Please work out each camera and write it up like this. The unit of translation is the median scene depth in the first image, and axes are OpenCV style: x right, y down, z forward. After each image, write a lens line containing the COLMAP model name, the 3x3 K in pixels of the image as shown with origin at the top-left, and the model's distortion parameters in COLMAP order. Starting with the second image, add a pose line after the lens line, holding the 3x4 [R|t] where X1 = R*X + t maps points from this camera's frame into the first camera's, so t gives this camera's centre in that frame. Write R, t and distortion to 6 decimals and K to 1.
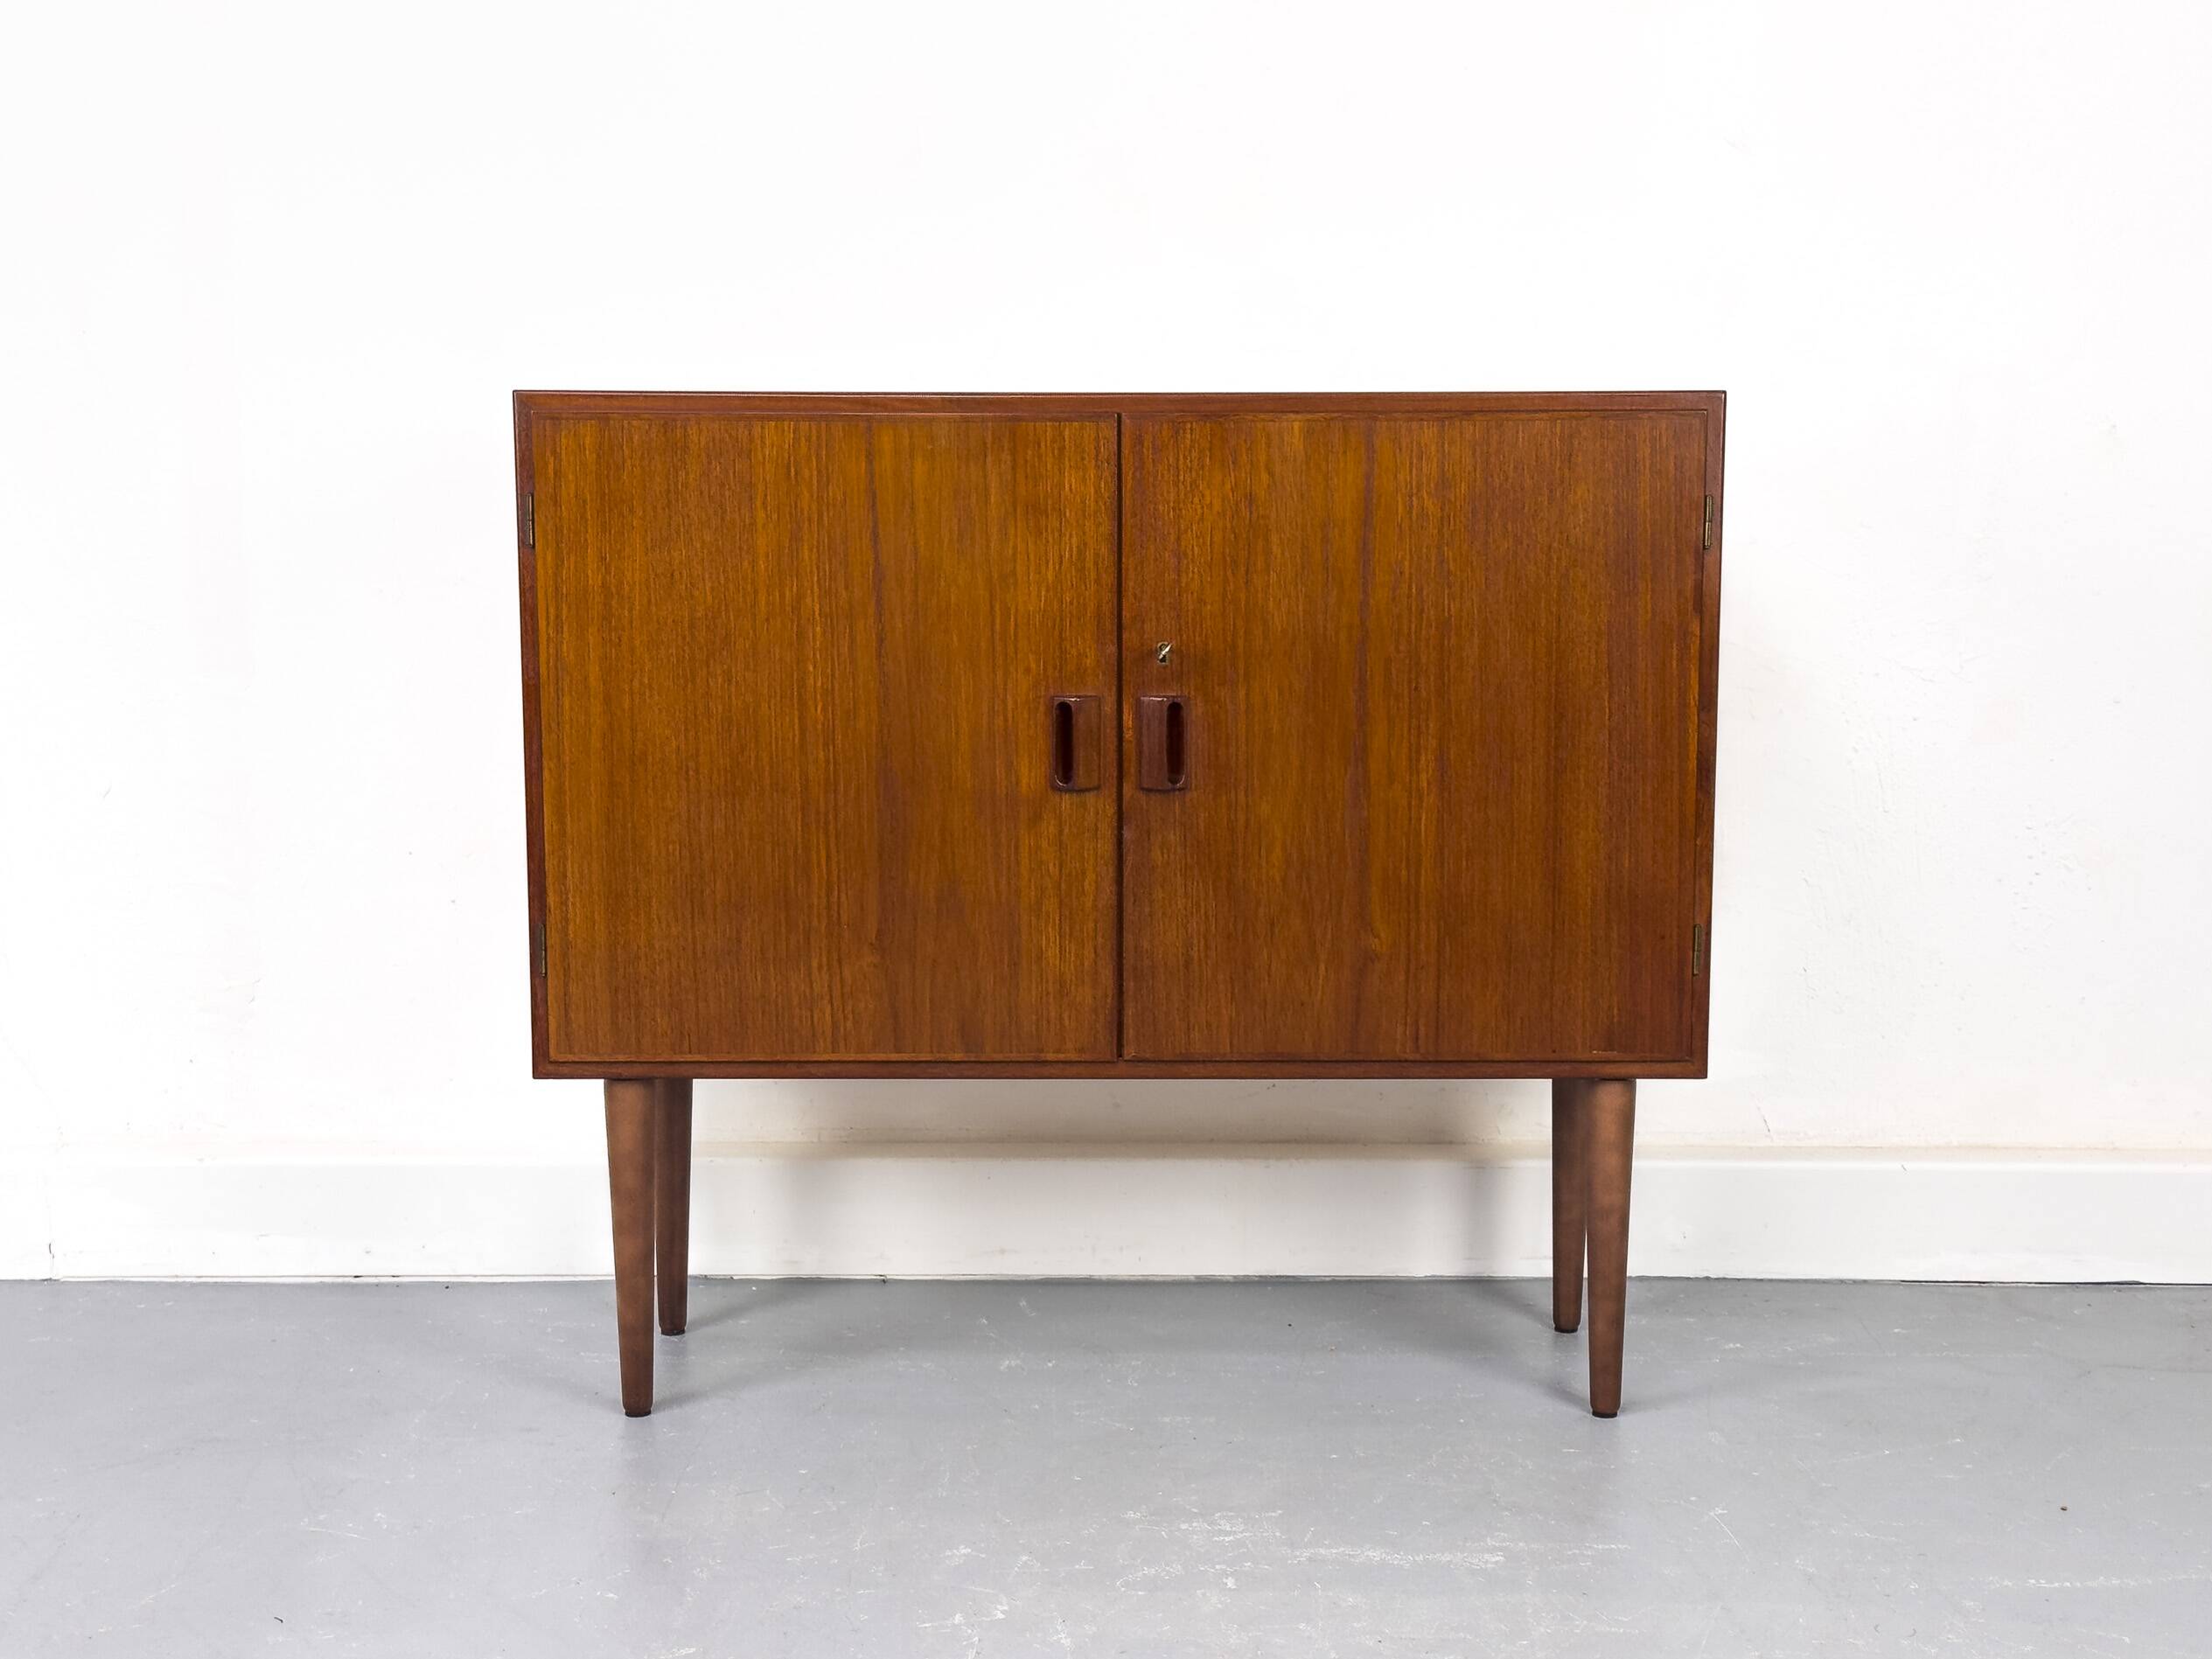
lens RADIAL K [[3047.9, 0, 1175.2], [0, 3047.9, 833.9], [0, 0, 1]] dist [0.124227, 0.029432]
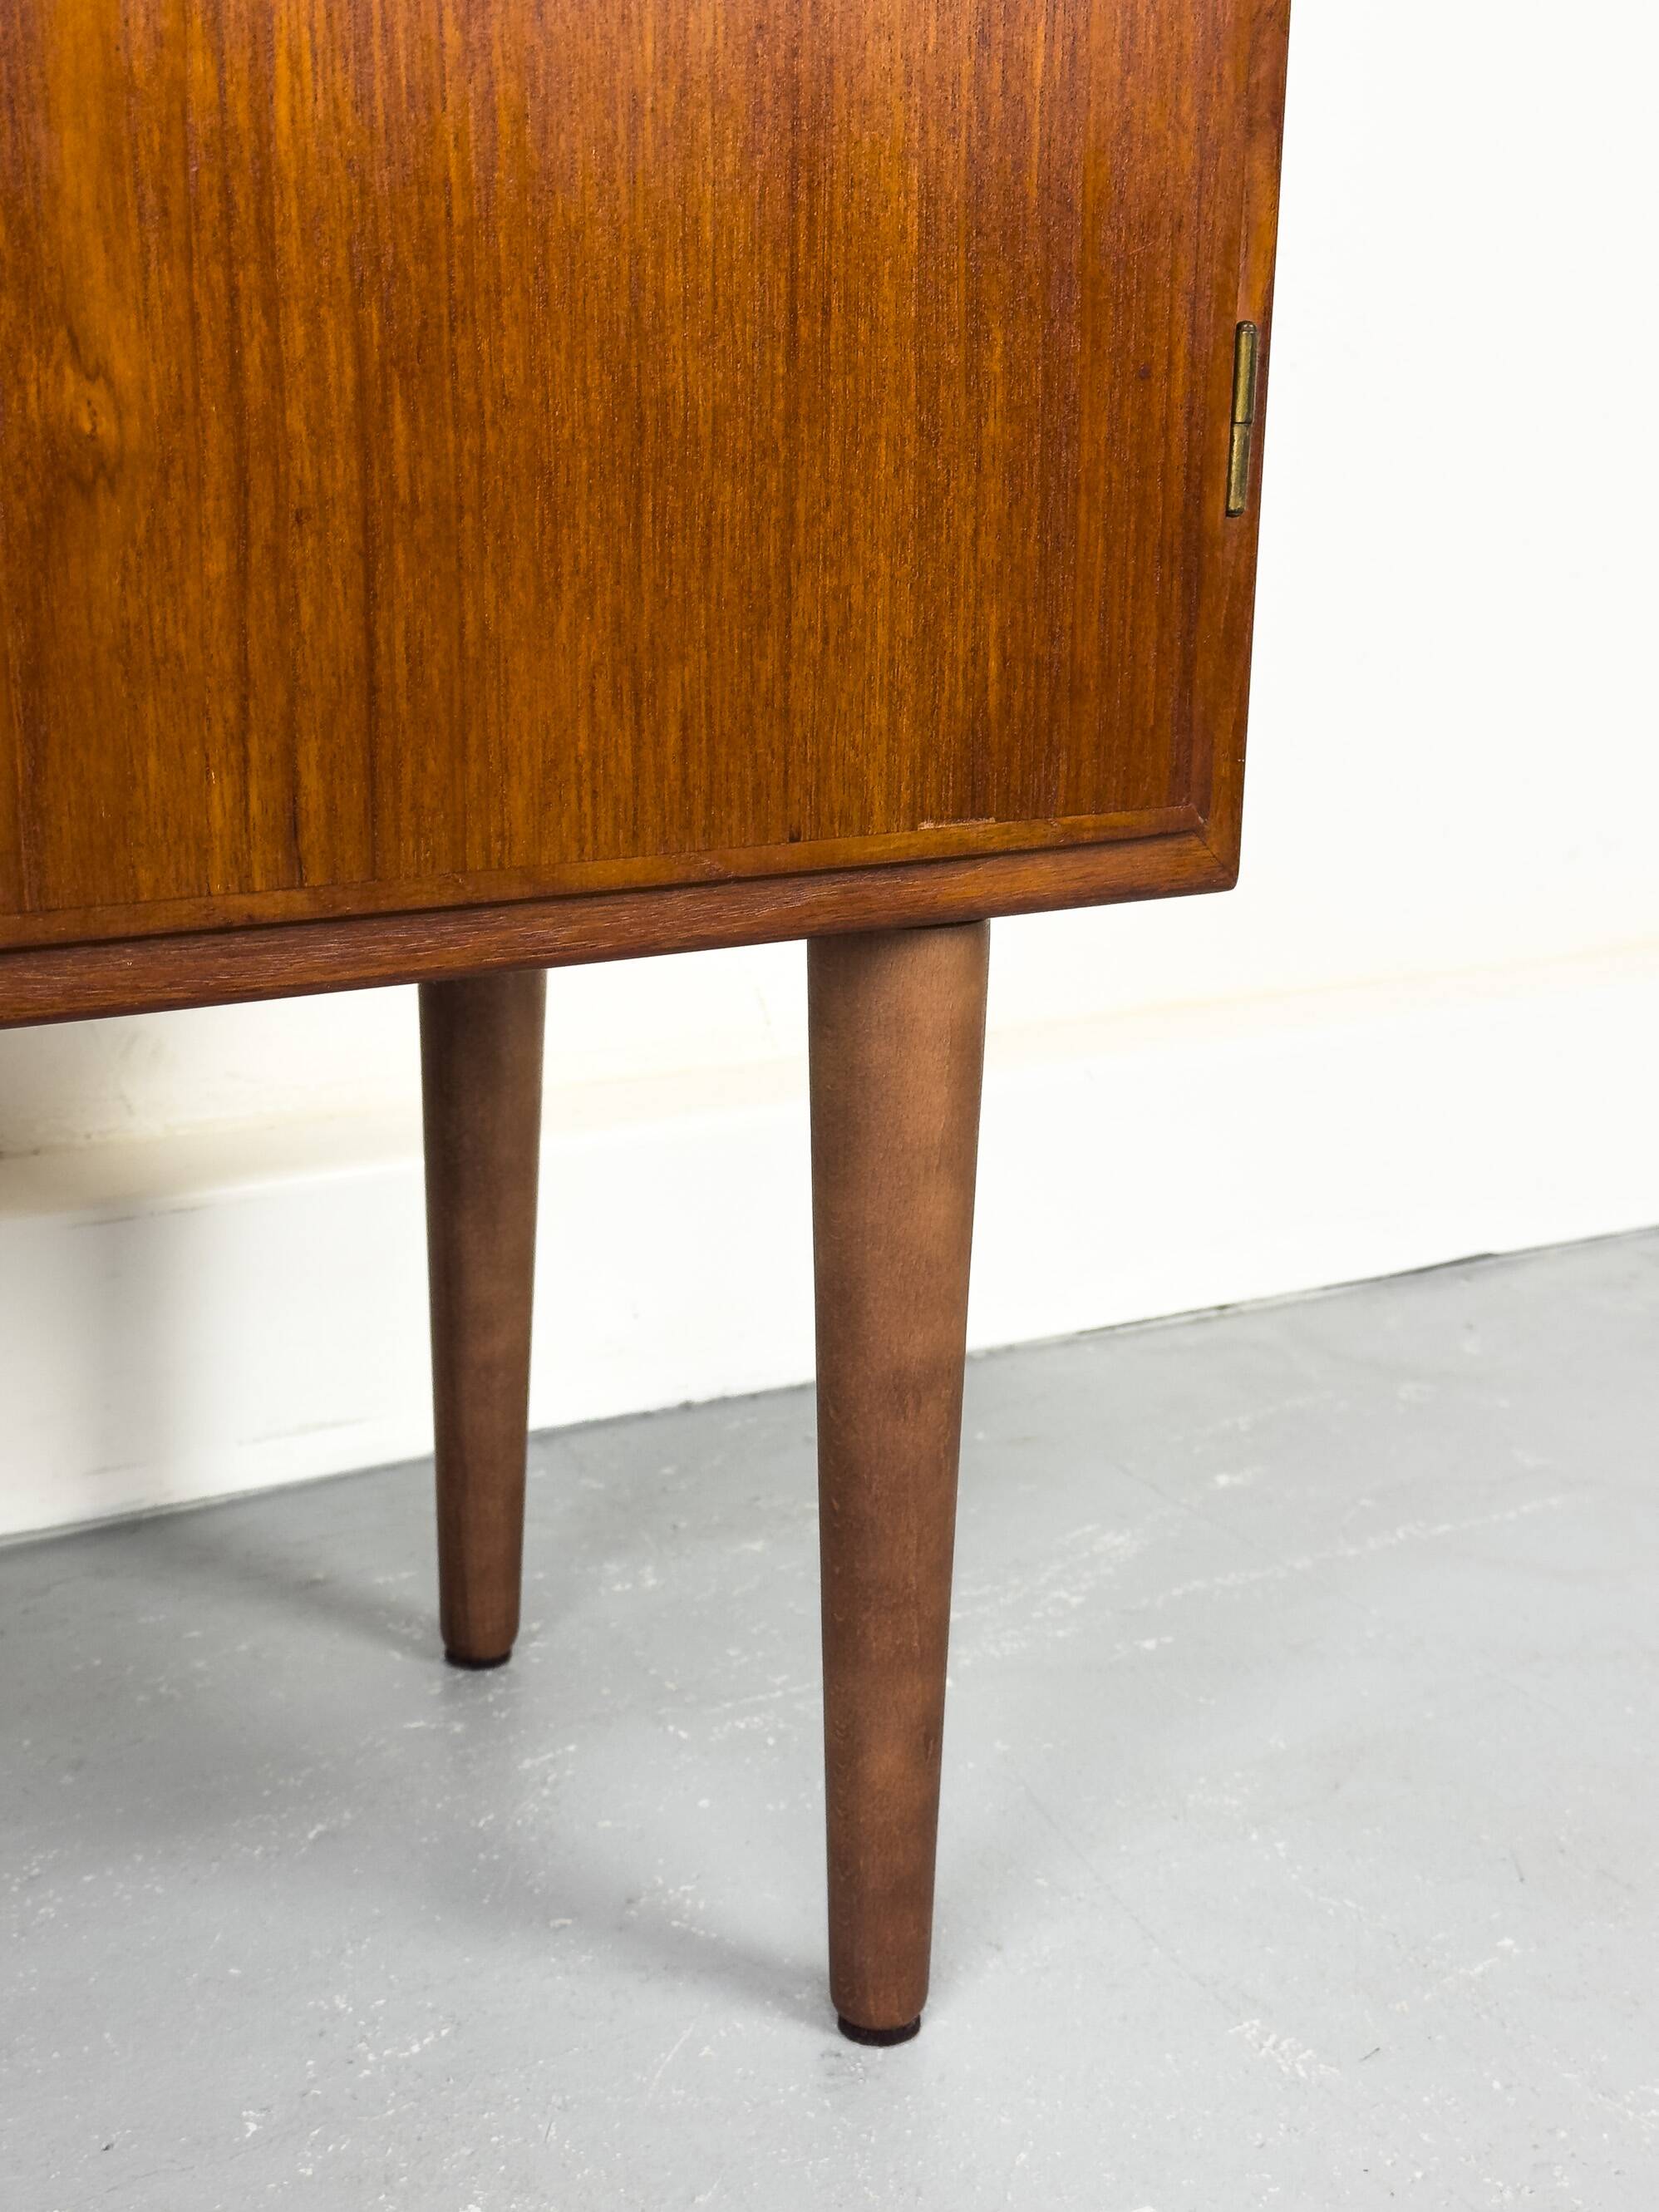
lens RADIAL K [[3073.5, 0, 818.3], [0, 3073.5, 1097.8], [0, 0, 1]] dist [0.120253, -0.127619]
pose [[0.861315, -0.120640, 0.493542, -0.006002], [0.051426, 0.987112, 0.151540, 0.053737], [-0.505463, -0.105143, 0.856418, 0.774585]]
